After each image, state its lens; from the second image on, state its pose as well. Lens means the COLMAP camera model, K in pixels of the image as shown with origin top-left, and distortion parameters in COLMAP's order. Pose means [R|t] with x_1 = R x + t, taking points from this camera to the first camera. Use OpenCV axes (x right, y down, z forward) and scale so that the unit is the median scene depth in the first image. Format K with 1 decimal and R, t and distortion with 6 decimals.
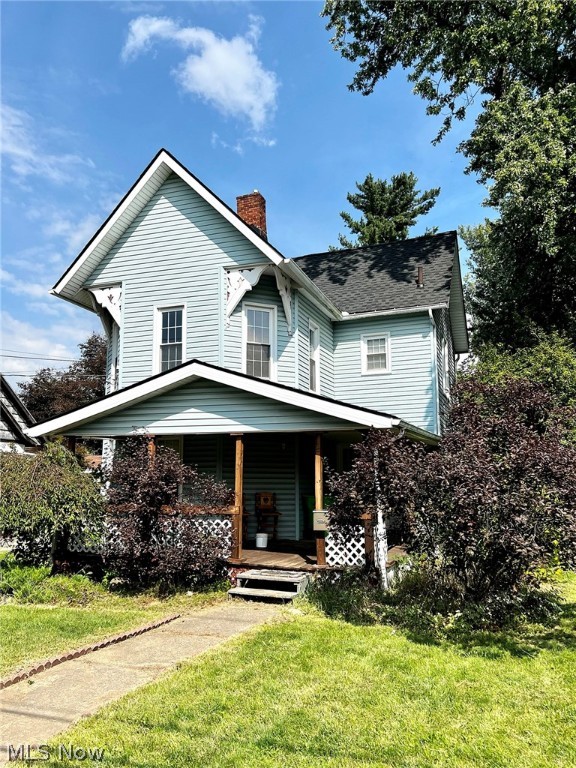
lens RADIAL K [[667.5, 0, 271.2], [0, 667.5, 383.5], [0, 0, 1]] dist [0.035841, 0.002310]
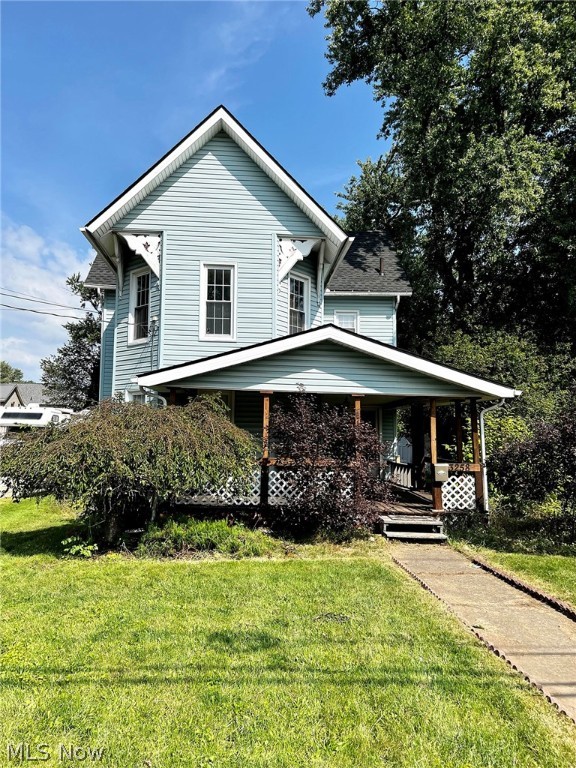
lens RADIAL K [[591.9, 0, 288.0], [0, 591.9, 384.0], [0, 0, 1]] dist [0.025524, -0.002491]
pose [[0.902897, 0.055209, 0.426298, -0.435882], [-0.081737, 0.995675, 0.044172, 0.017862], [-0.422015, -0.074727, 0.903504, 0.127021]]
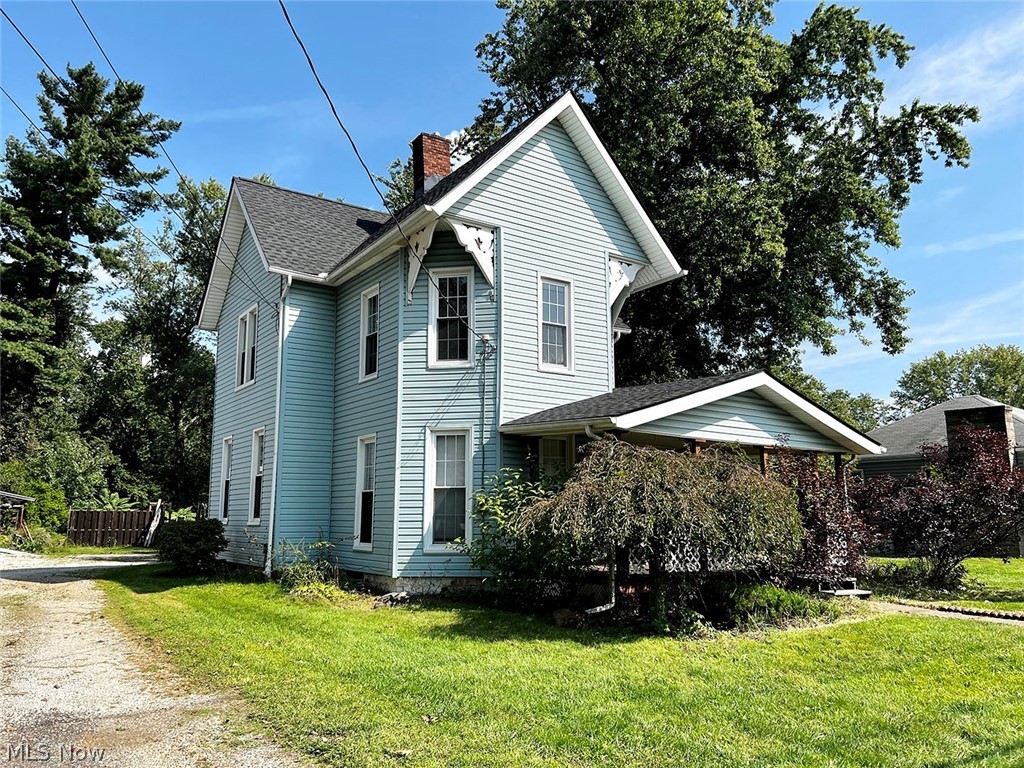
lens RADIAL K [[789.2, 0, 512.0], [0, 789.2, 384.0], [0, 0, 1]] dist [0.025524, -0.002491]
pose [[0.550765, 0.133127, 0.823975, -0.981526], [-0.135437, 0.988369, -0.069158, 0.089638], [-0.823598, -0.073507, 0.562390, 0.490227]]
